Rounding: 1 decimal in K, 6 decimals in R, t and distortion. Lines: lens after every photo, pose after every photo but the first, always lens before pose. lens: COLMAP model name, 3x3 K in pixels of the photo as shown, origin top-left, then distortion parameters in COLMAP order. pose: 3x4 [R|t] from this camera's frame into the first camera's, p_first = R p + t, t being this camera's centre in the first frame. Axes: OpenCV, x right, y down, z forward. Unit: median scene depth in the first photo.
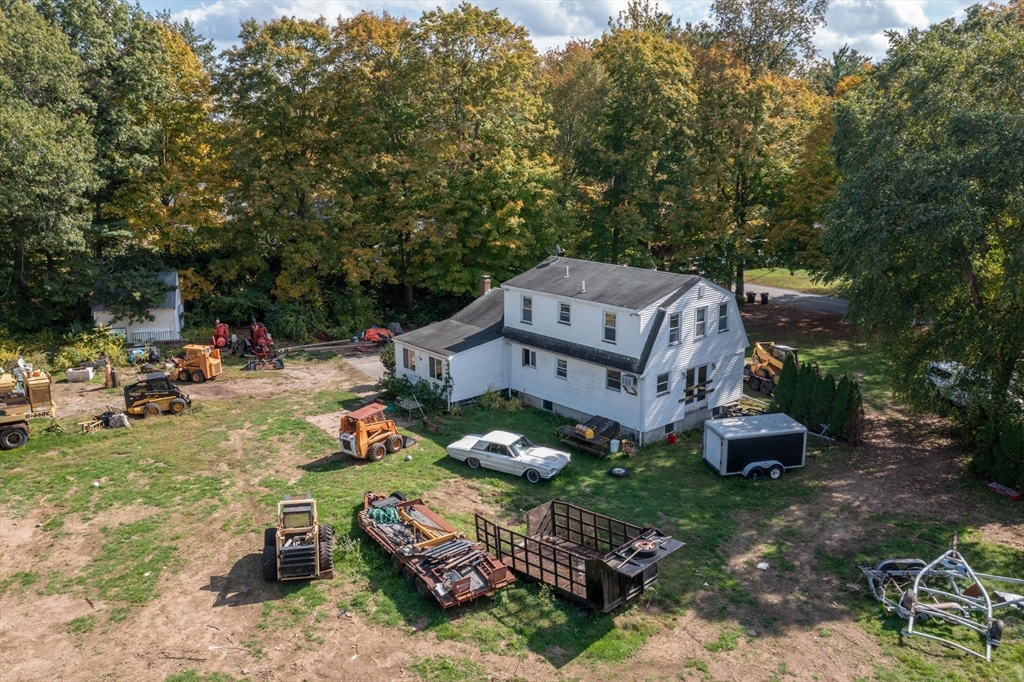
lens RADIAL K [[804.0, 0, 512.0], [0, 804.0, 341.0], [0, 0, 1]] dist [-0.001151, 0.014889]
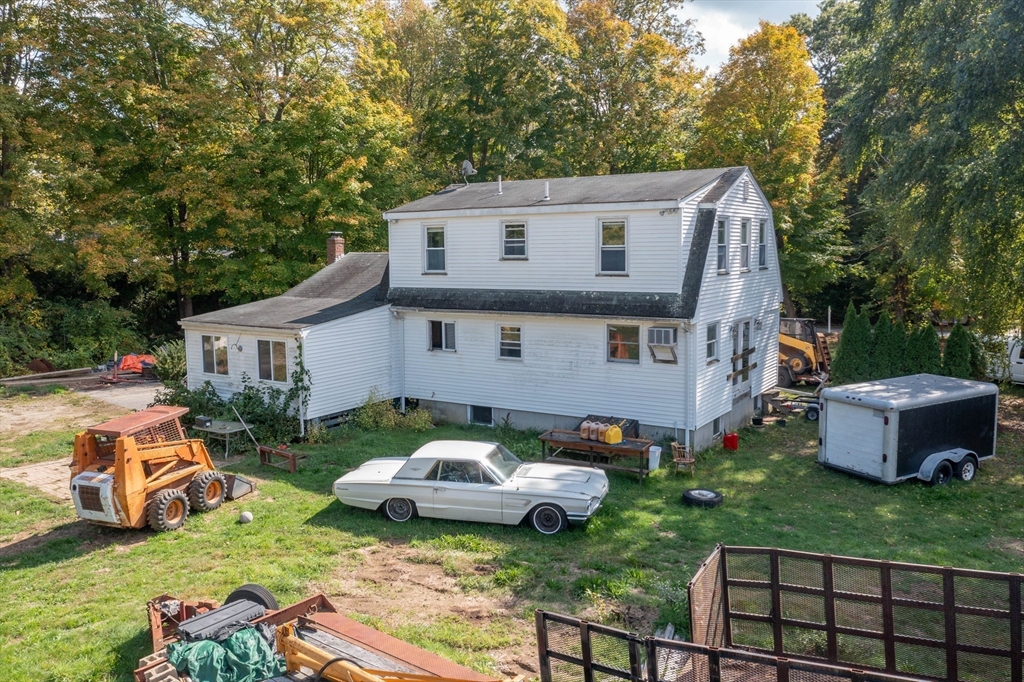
lens RADIAL K [[804.0, 0, 512.0], [0, 804.0, 341.0], [0, 0, 1]] dist [-0.001151, 0.014889]
pose [[0.958034, -0.037533, 0.284186, -0.104877], [0.072622, 0.990828, -0.113959, 0.105258], [-0.277302, 0.129815, 0.951972, 0.499722]]
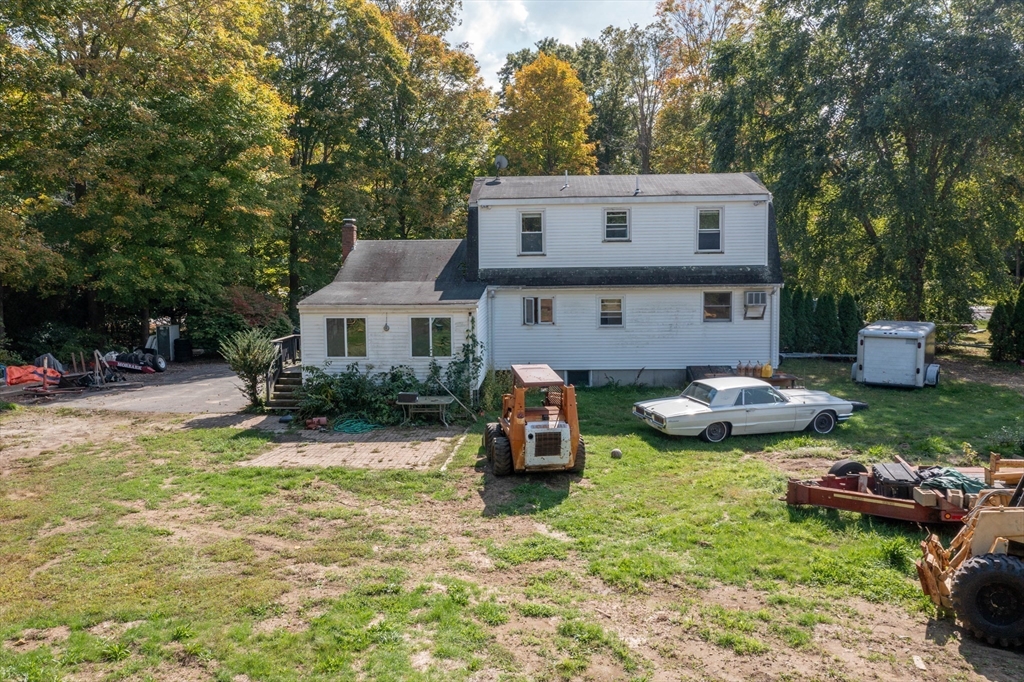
lens RADIAL K [[804.0, 0, 512.0], [0, 804.0, 341.0], [0, 0, 1]] dist [-0.001151, 0.014889]
pose [[0.689658, -0.077617, 0.719964, -0.510142], [0.178309, 0.981828, -0.064956, 0.092611], [-0.701839, 0.173173, 0.690965, 0.652650]]
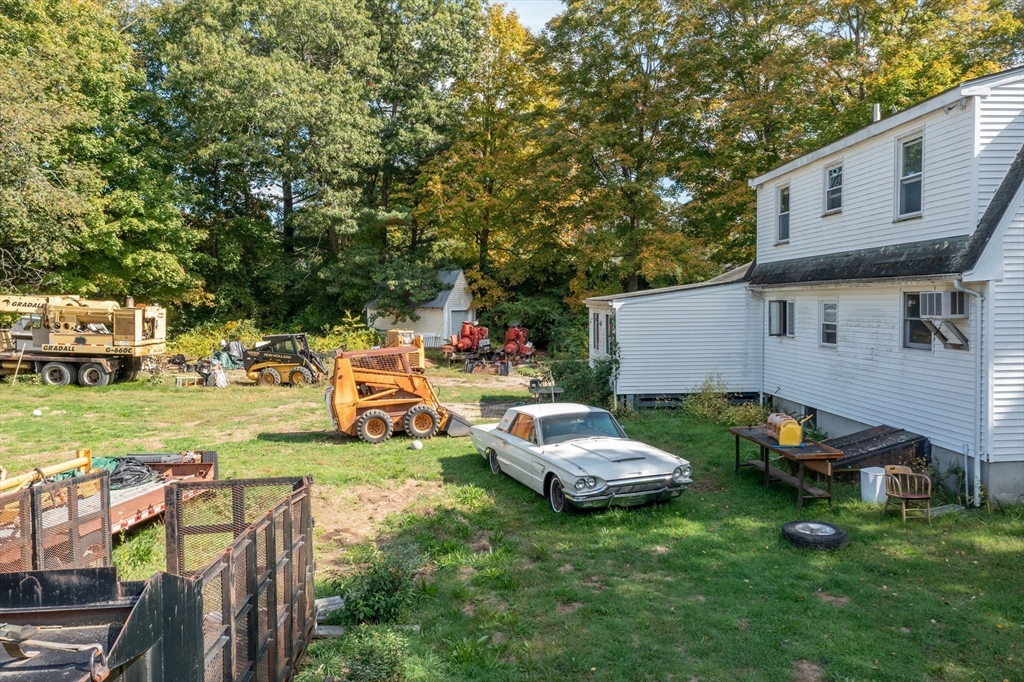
lens RADIAL K [[804.0, 0, 512.0], [0, 804.0, 341.0], [0, 0, 1]] dist [-0.001151, 0.014889]
pose [[0.785541, 0.026154, -0.618256, 0.210313], [-0.138056, 0.981332, -0.133898, 0.134163], [0.603212, 0.190537, 0.774487, 0.610744]]
